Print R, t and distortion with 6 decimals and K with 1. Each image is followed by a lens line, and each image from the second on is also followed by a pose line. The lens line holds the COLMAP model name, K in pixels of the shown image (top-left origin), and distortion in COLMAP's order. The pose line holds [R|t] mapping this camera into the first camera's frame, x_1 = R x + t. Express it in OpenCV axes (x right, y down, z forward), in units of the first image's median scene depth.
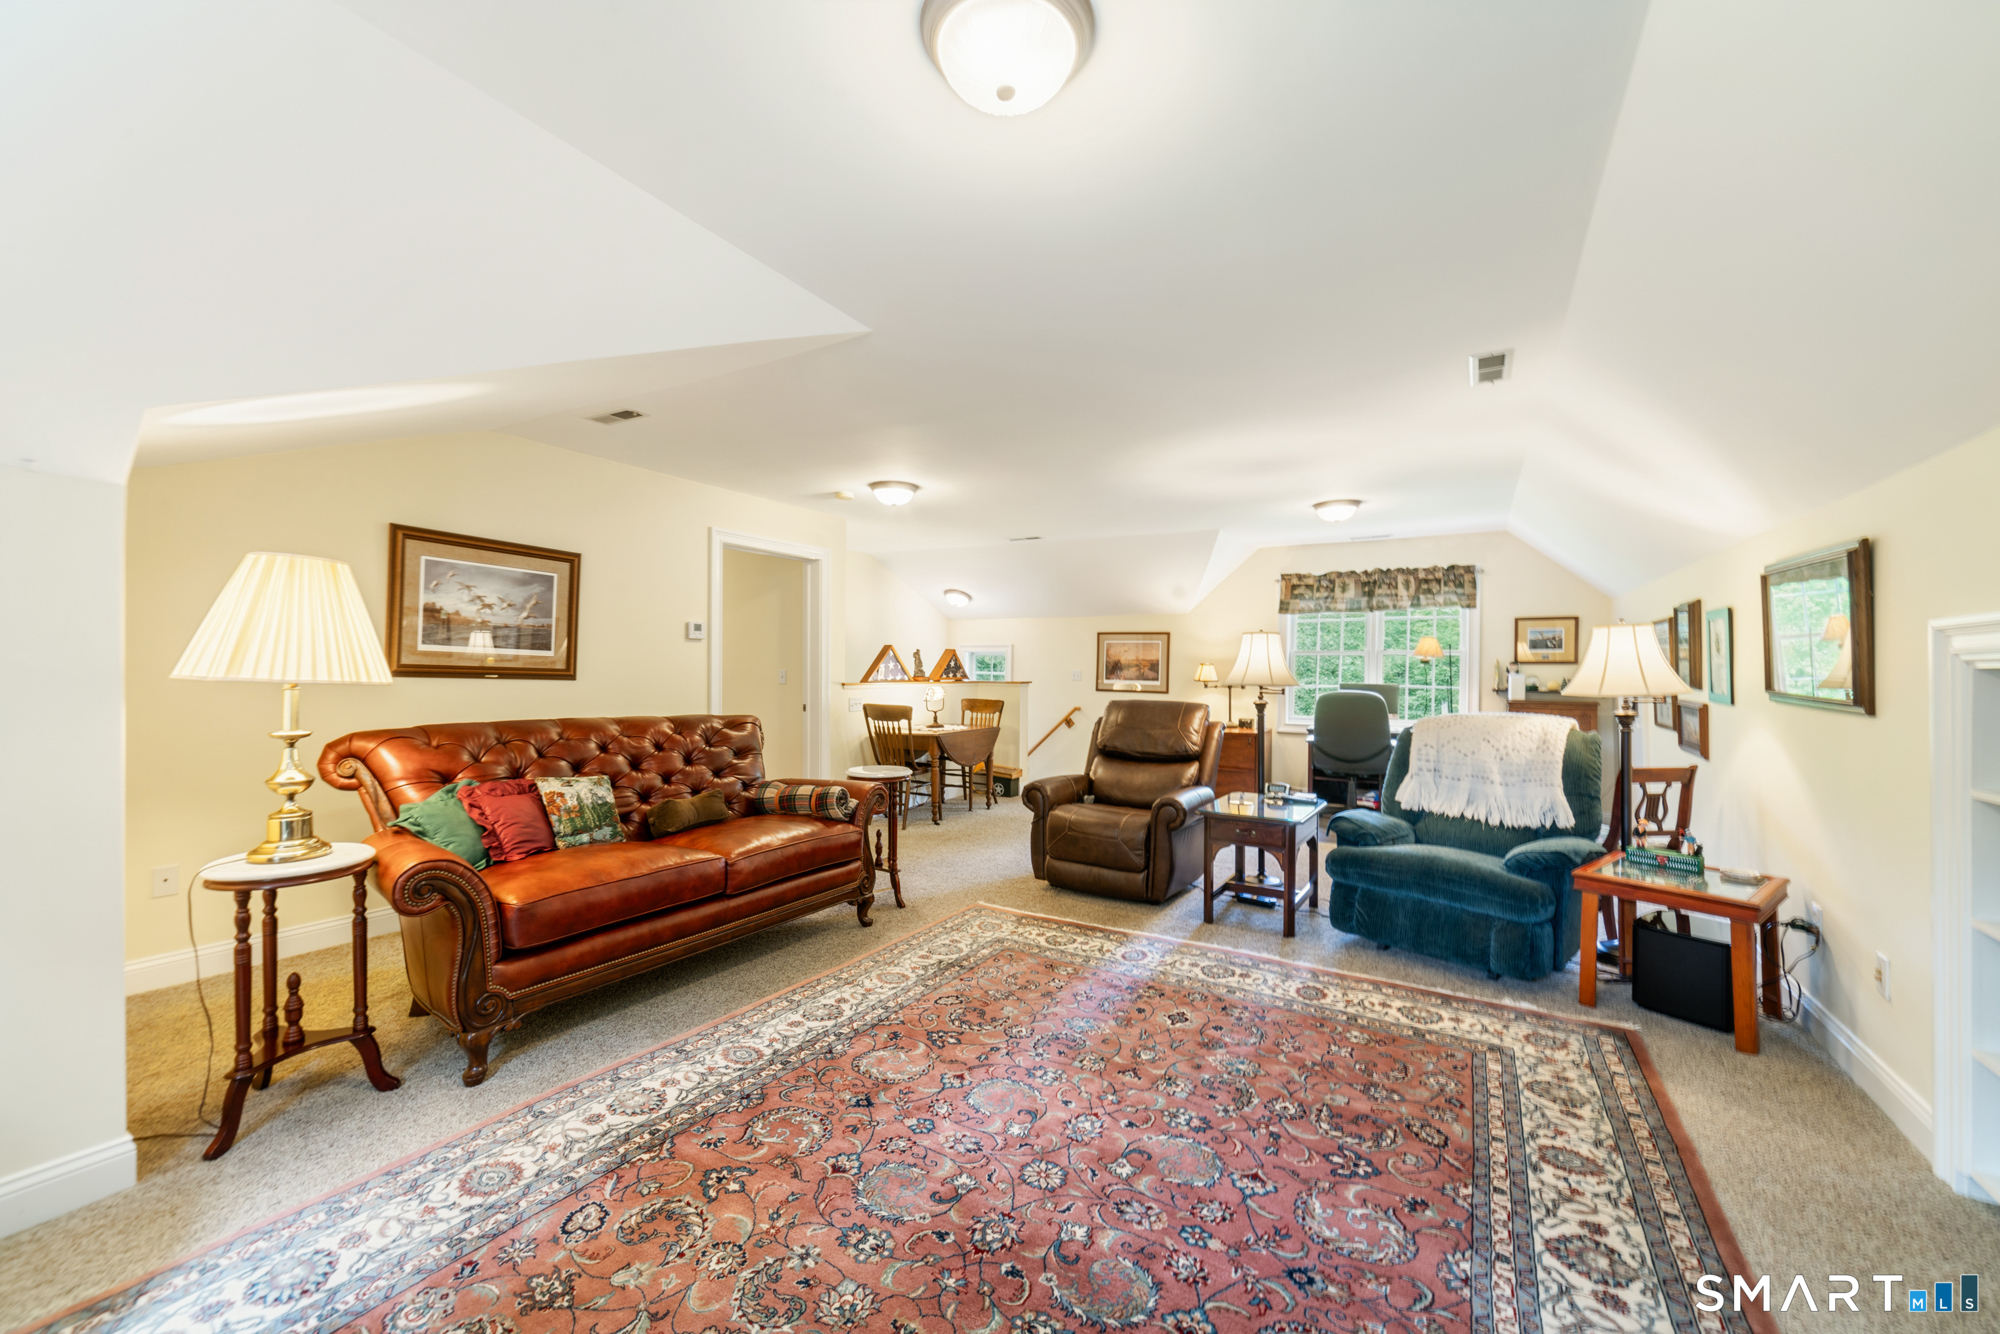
lens RADIAL K [[786.3, 0, 1006.6], [0, 786.3, 648.7], [0, 0, 1]] dist [-0.000554, 0.000026]
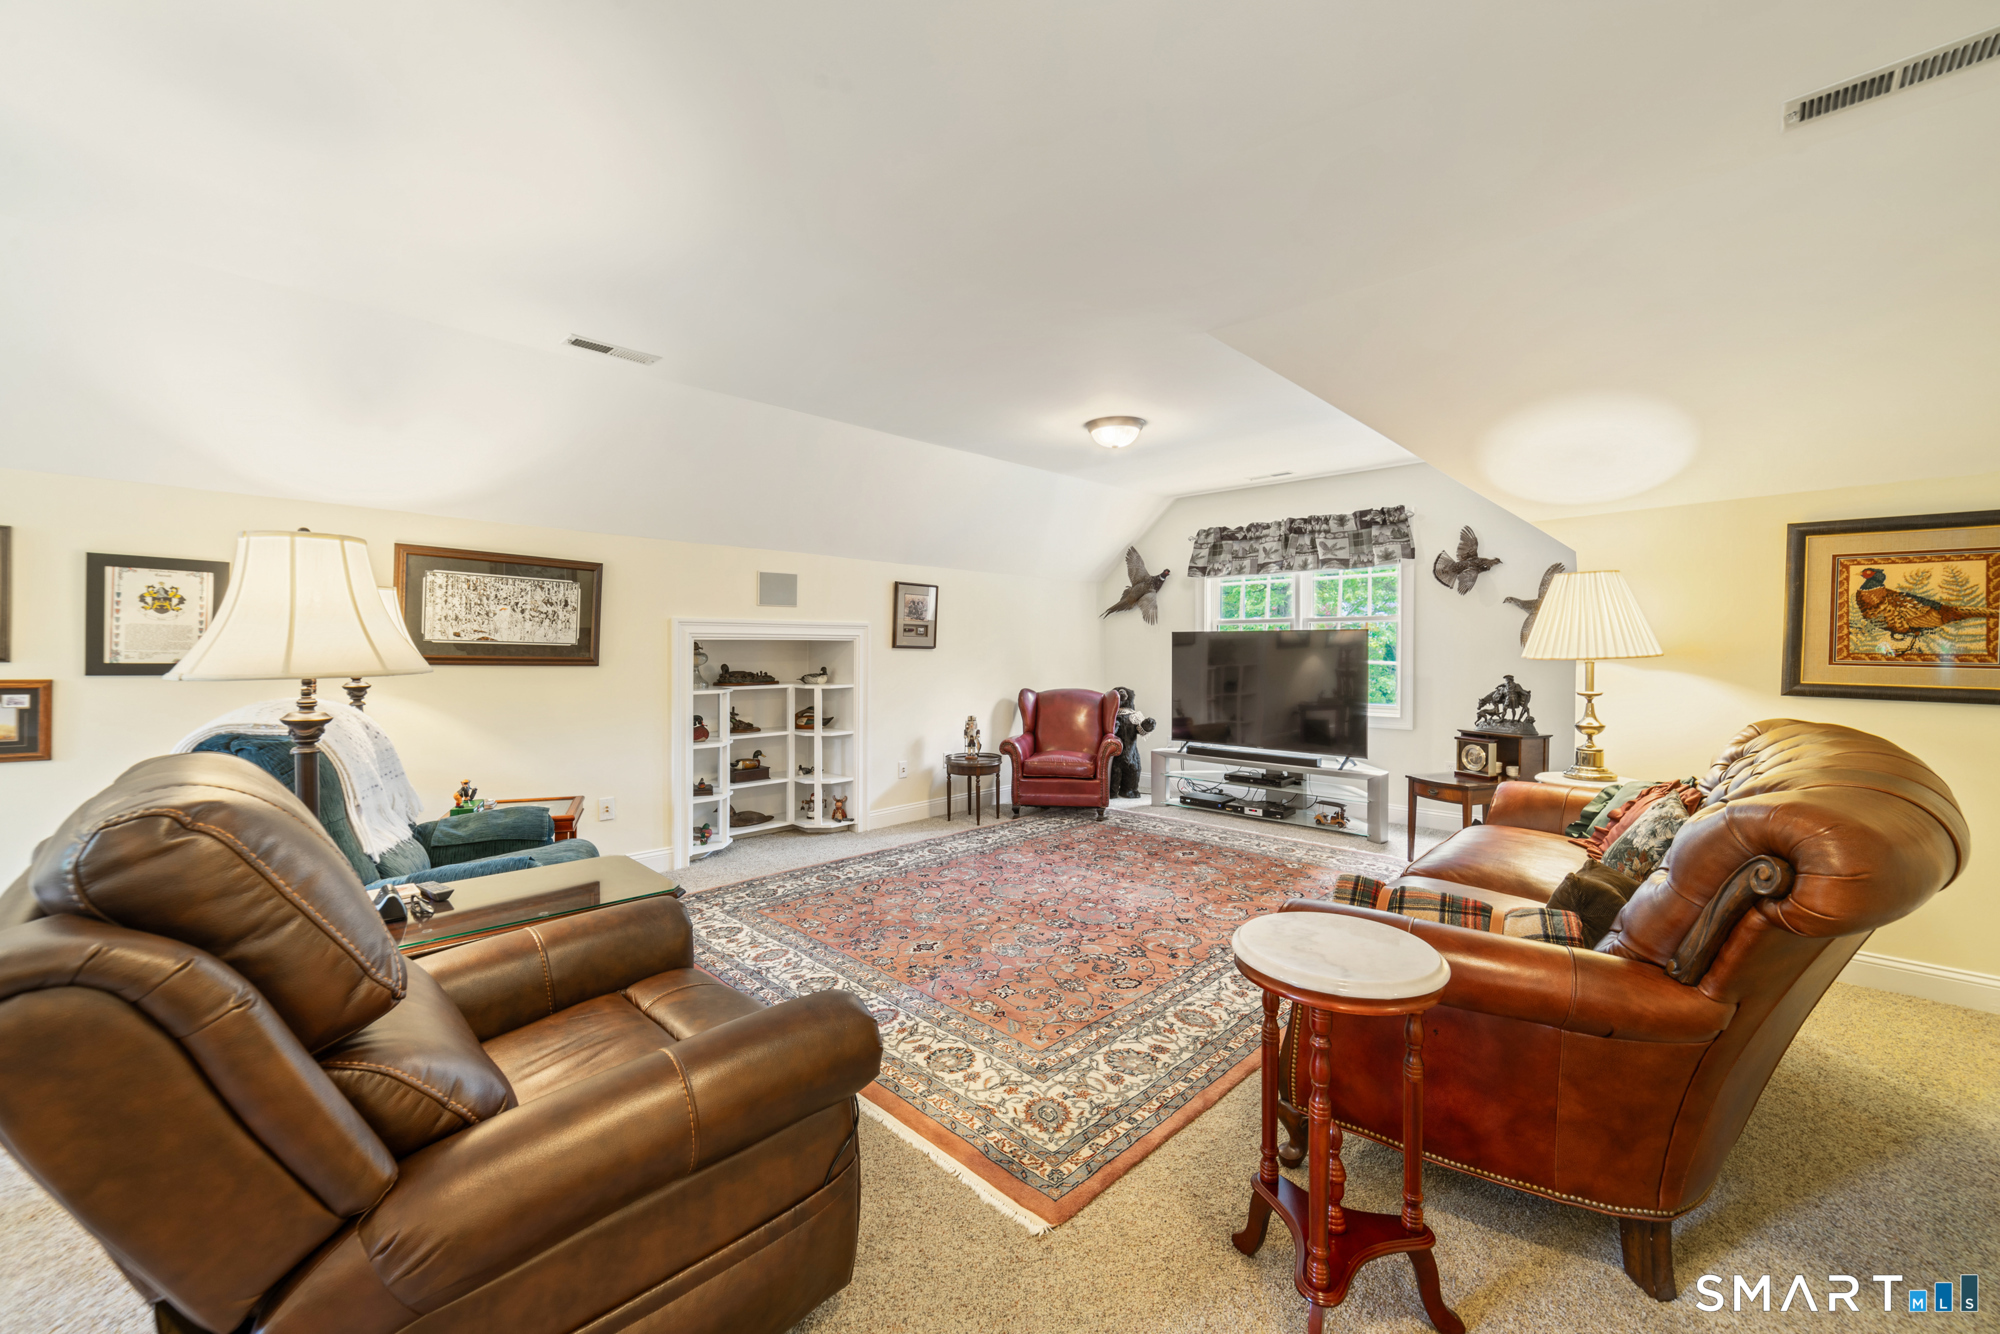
lens RADIAL K [[786.3, 0, 1006.6], [0, 786.3, 648.7], [0, 0, 1]] dist [-0.000554, 0.000026]
pose [[-0.973207, -0.009949, 0.229717, -0.143683], [-0.017633, 0.999351, -0.031421, 0.063569], [-0.229255, -0.034630, -0.972750, 1.932347]]
